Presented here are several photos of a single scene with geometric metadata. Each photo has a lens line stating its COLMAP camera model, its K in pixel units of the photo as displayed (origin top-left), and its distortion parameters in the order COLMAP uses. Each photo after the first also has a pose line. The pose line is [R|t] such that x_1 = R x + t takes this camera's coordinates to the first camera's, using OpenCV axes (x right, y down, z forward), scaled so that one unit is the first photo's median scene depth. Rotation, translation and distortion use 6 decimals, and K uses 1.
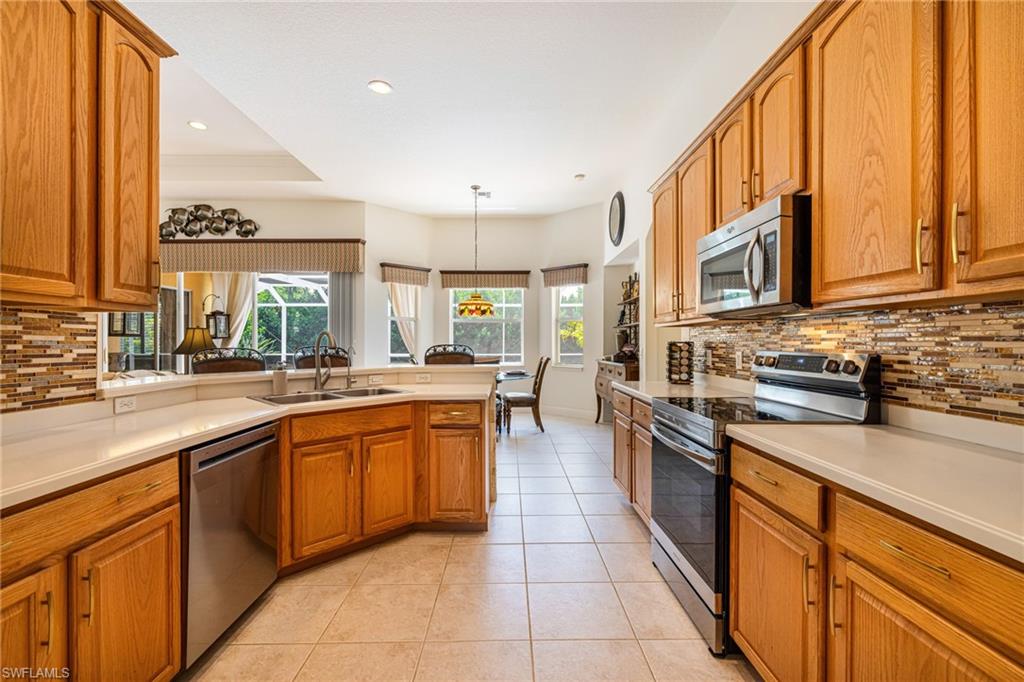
lens RADIAL K [[446.8, 0, 511.5], [0, 446.8, 340.1], [0, 0, 1]] dist [0.001455, -0.000503]
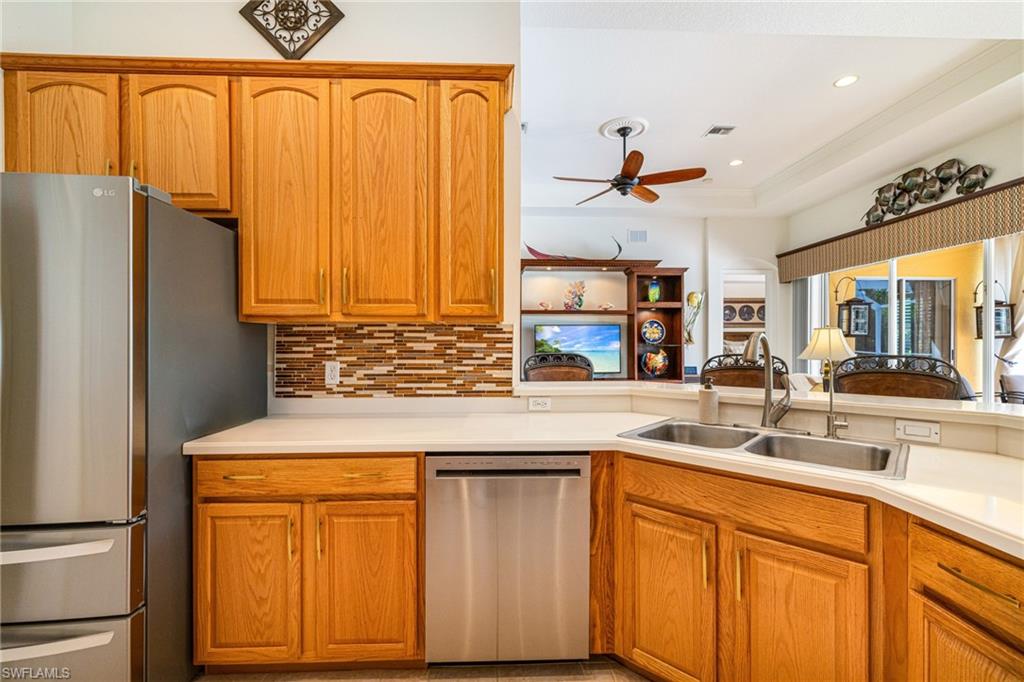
lens RADIAL K [[446.8, 0, 515.4], [0, 446.8, 342.2], [0, 0, 1]] dist [0.001455, -0.000503]
pose [[0.034222, 0.003713, -0.999407, 0.101562], [0.003746, 0.999986, 0.003844, -0.006052], [0.999407, -0.003875, 0.034207, 0.363897]]
